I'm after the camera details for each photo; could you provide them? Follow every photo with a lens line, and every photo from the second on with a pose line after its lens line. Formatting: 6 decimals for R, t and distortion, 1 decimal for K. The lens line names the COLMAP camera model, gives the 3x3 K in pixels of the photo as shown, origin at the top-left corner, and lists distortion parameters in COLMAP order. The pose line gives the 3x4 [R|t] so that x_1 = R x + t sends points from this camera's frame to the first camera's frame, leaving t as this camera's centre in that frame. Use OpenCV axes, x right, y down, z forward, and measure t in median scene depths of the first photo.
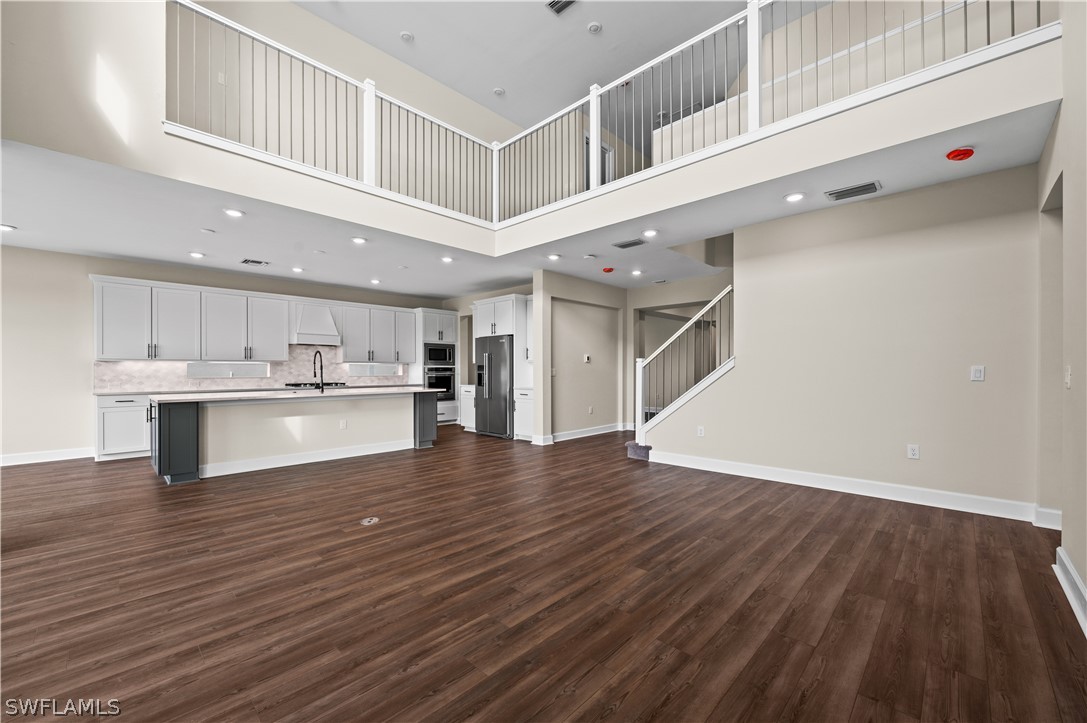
lens RADIAL K [[434.8, 0, 557.8], [0, 434.8, 370.4], [0, 0, 1]] dist [-0.002979, -0.000903]
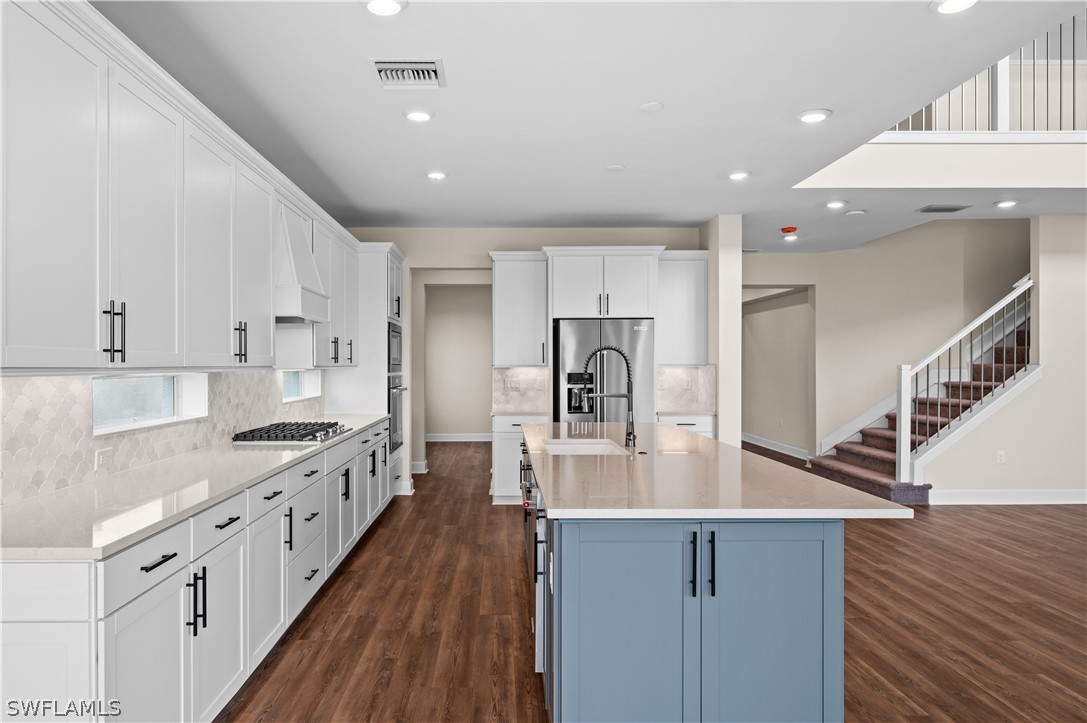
lens RADIAL K [[697.3, 0, 535.5], [0, 697.3, 362.7], [0, 0, 1]] dist [0.020052, -0.004915]
pose [[0.713072, 0.003234, 0.701084, -1.986343], [0.003323, 0.999963, -0.007992, -0.045282], [-0.701083, 0.008029, 0.713034, 1.110870]]
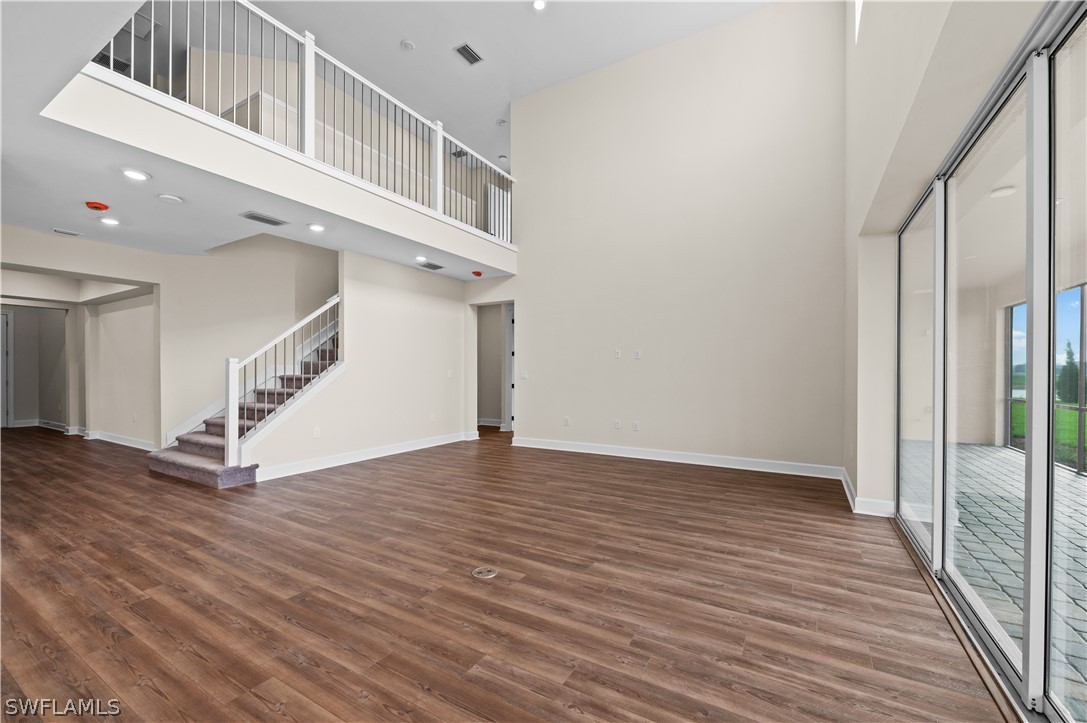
lens RADIAL K [[434.8, 0, 536.7], [0, 434.8, 376.4], [0, 0, 1]] dist [-0.002979, -0.000903]
pose [[-0.202252, -0.008213, 0.979299, -1.287333], [0.001928, 0.999960, 0.008785, -0.001875], [-0.979332, 0.003664, -0.202228, 1.151488]]
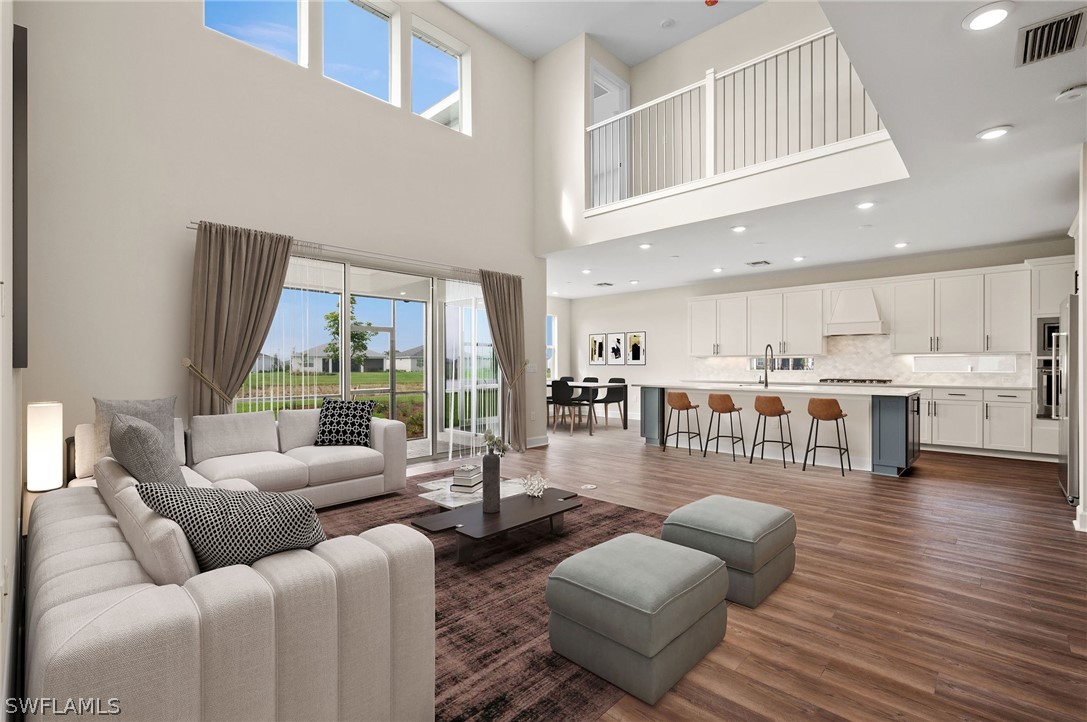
lens RADIAL K [[495.7, 0, 544.9], [0, 495.7, 363.2], [0, 0, 1]] dist [-0.000762, -0.000064]
pose [[-0.003613, -0.000536, -0.999993, 1.055310], [0.000168, 1.000000, -0.000537, -0.004799], [0.999993, -0.000170, -0.003613, 0.958290]]
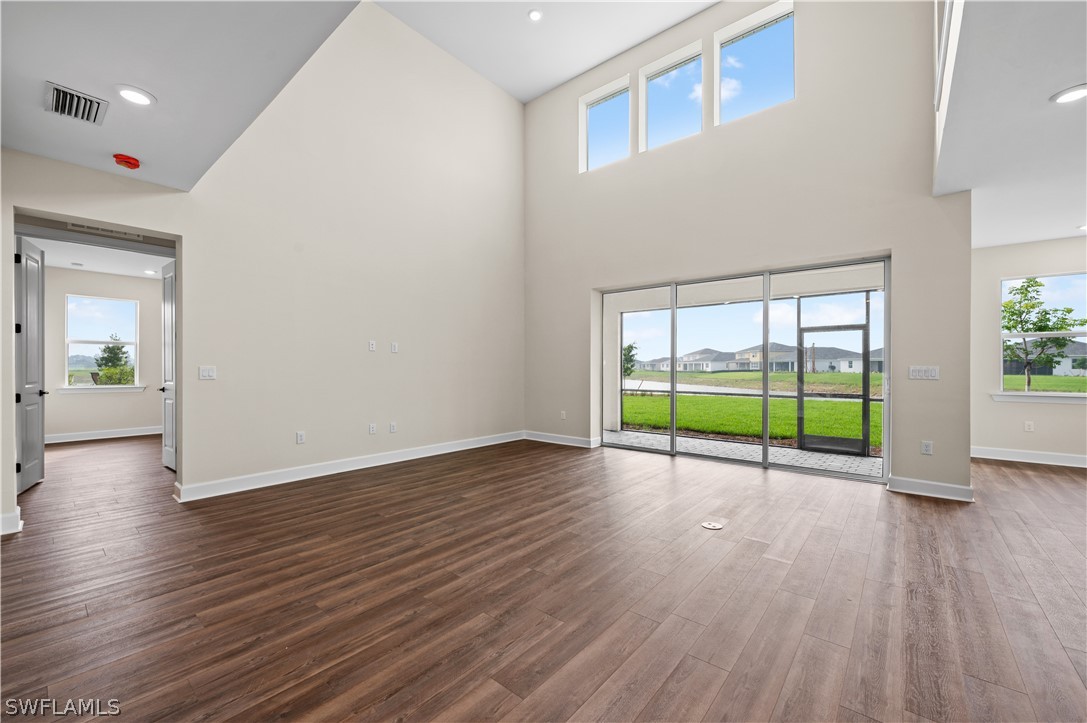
lens RADIAL K [[434.8, 0, 550.8], [0, 434.8, 368.9], [0, 0, 1]] dist [-0.002979, -0.000903]
pose [[-0.998668, 0.002083, -0.051553, -0.030661], [0.001786, 0.999981, 0.005815, -0.005565], [0.051564, 0.005715, -0.998653, 2.097698]]
